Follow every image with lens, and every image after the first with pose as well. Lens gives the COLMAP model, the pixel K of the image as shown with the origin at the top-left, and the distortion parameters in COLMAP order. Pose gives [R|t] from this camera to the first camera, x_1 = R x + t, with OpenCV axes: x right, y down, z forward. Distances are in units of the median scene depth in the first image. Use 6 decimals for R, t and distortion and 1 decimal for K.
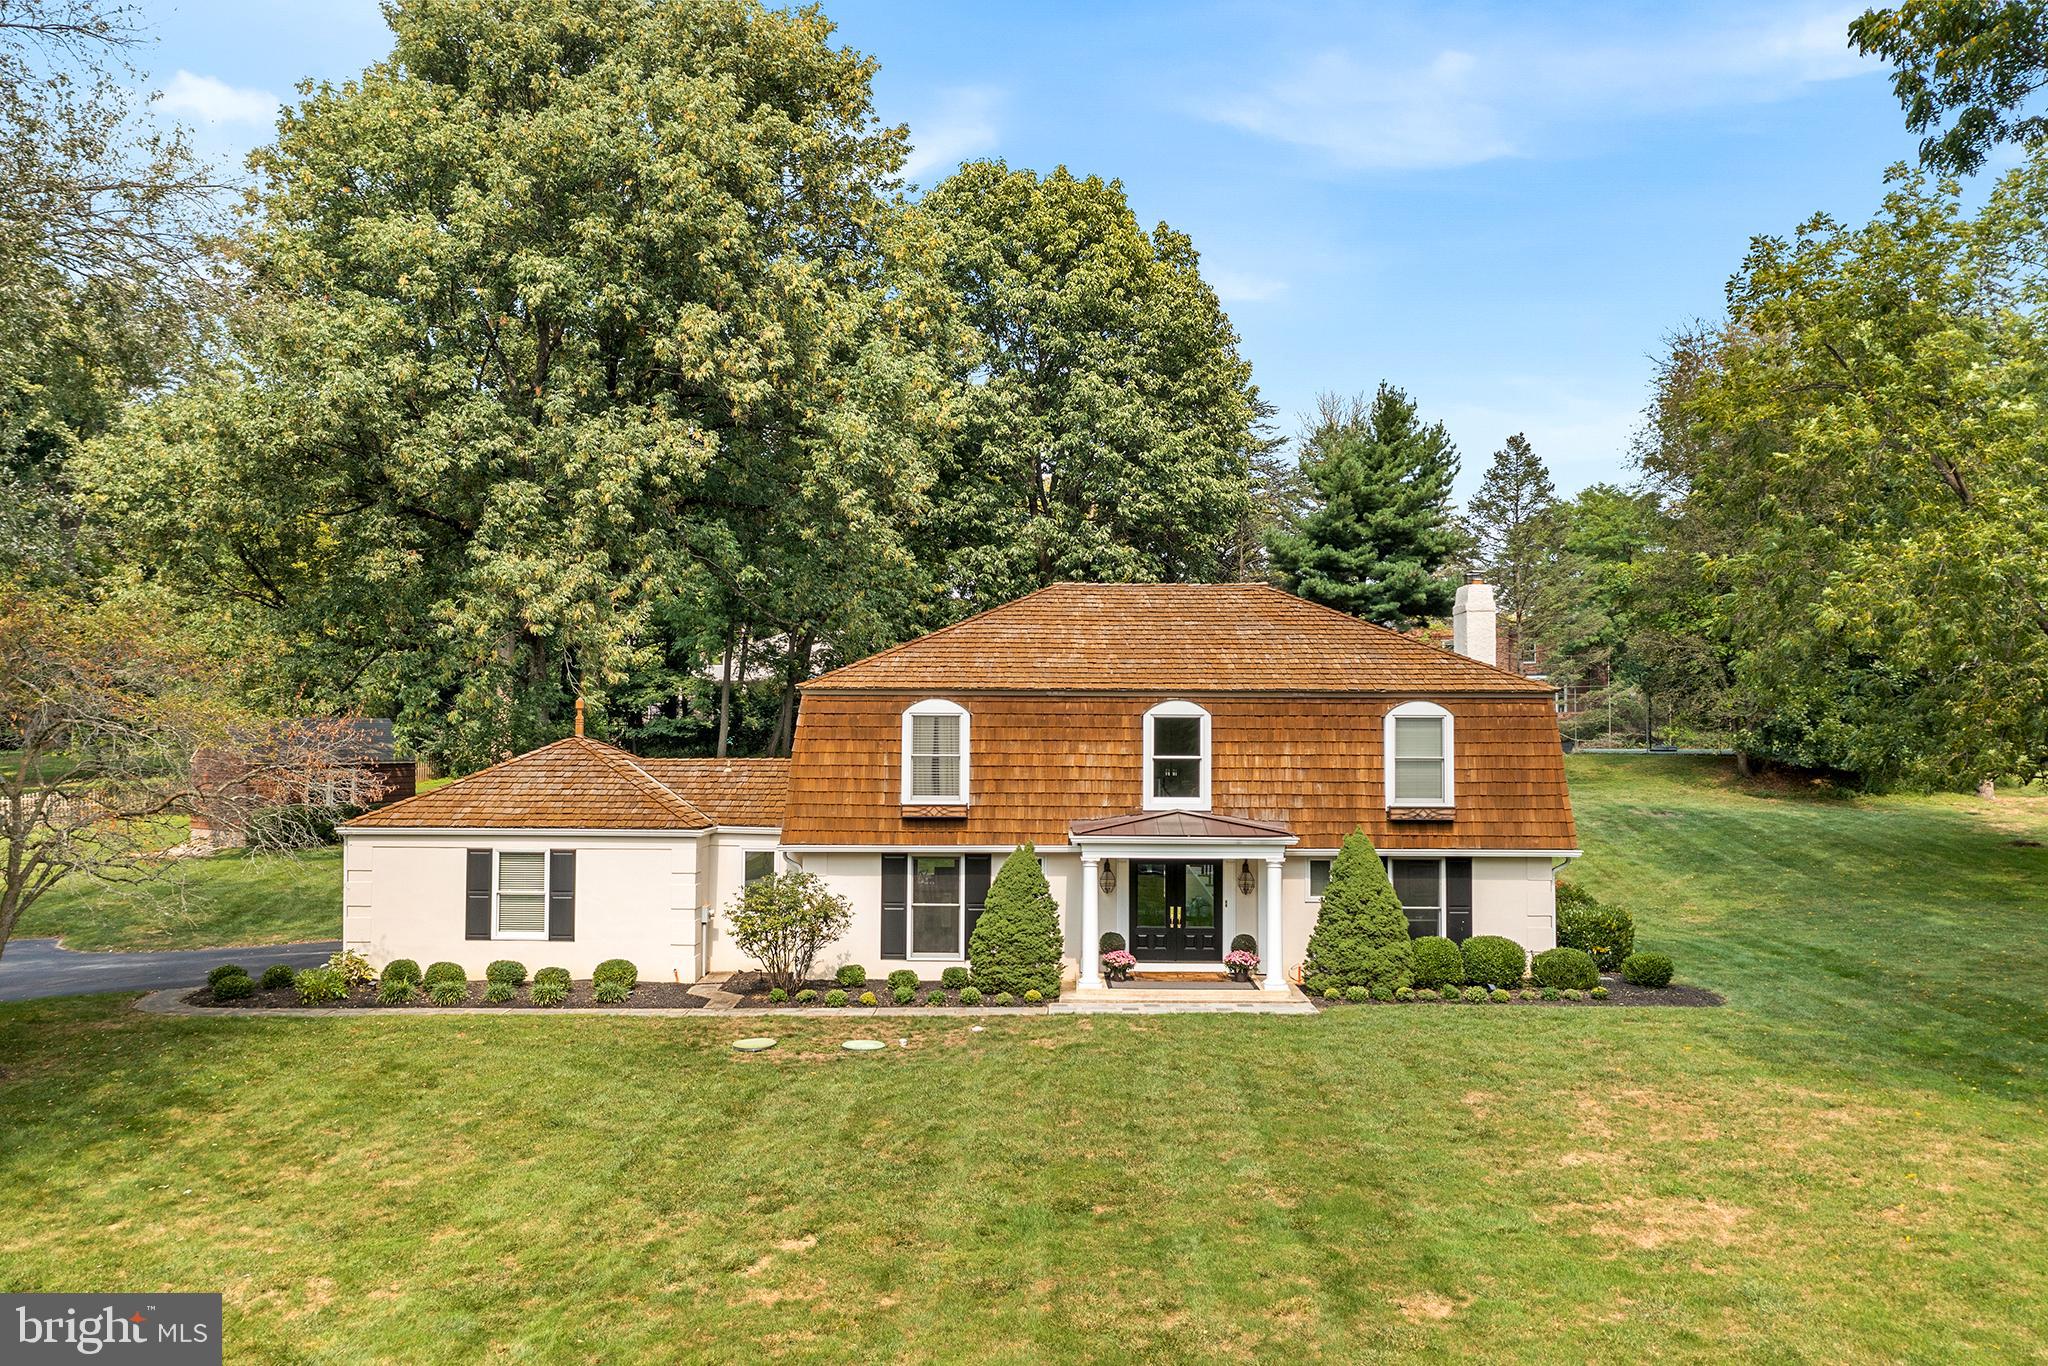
lens RADIAL K [[1631.9, 0, 1018.9], [0, 1631.9, 682.4], [0, 0, 1]] dist [-0.009019, -0.004165]
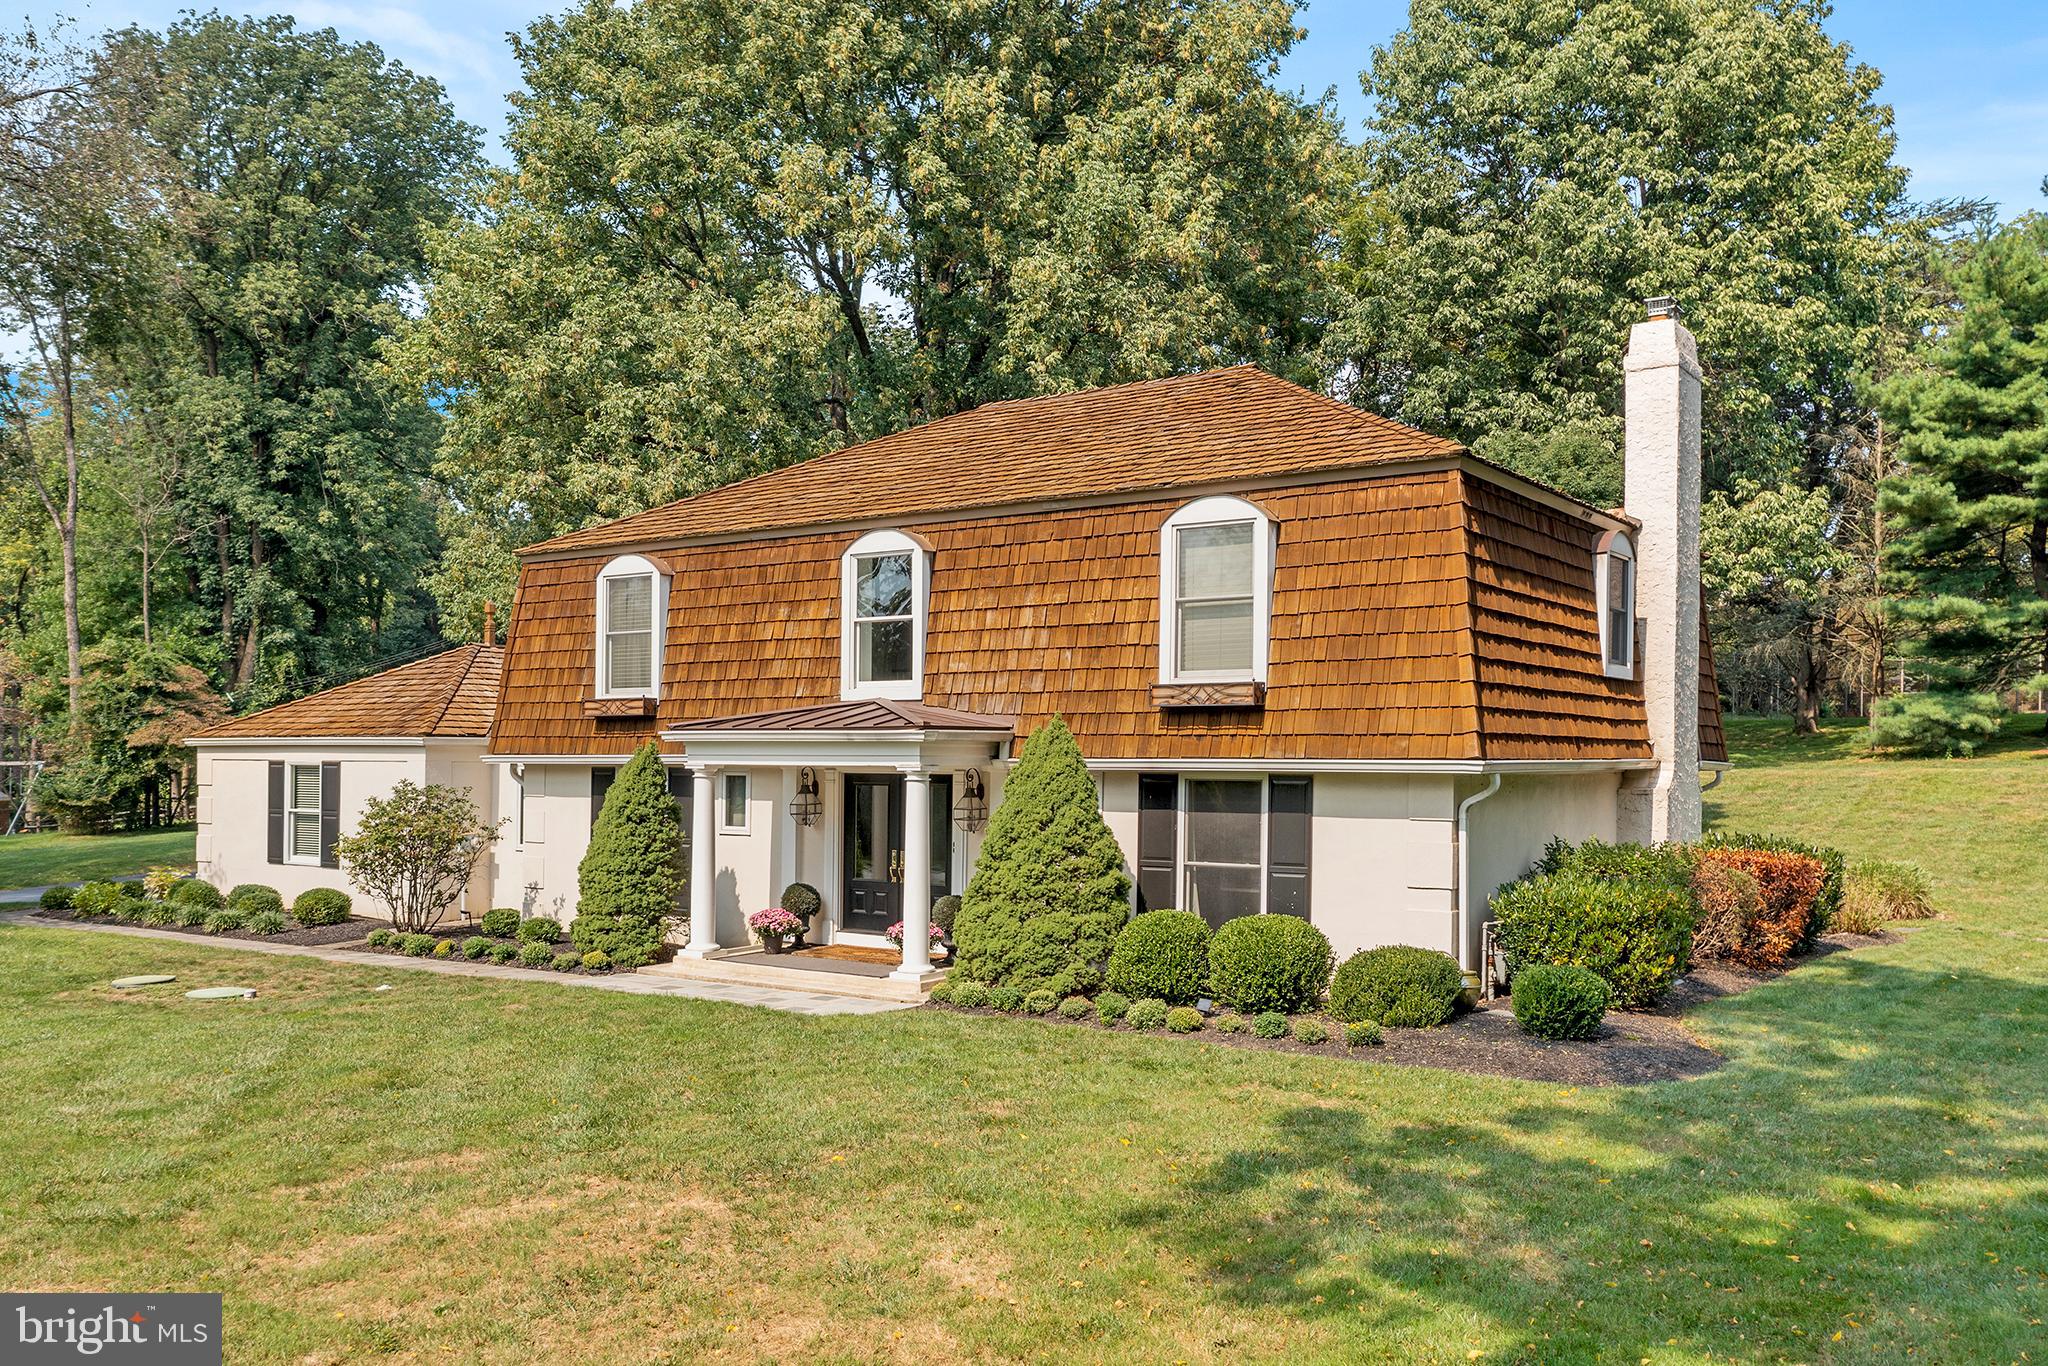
lens RADIAL K [[1660.3, 0, 1035.0], [0, 1660.3, 762.8], [0, 0, 1]] dist [-0.005575, -0.005423]
pose [[0.820958, -0.001326, -0.570987, 0.521224], [0.018127, 0.999554, 0.023741, 0.088537], [0.570701, -0.029840, 0.820615, 0.492931]]
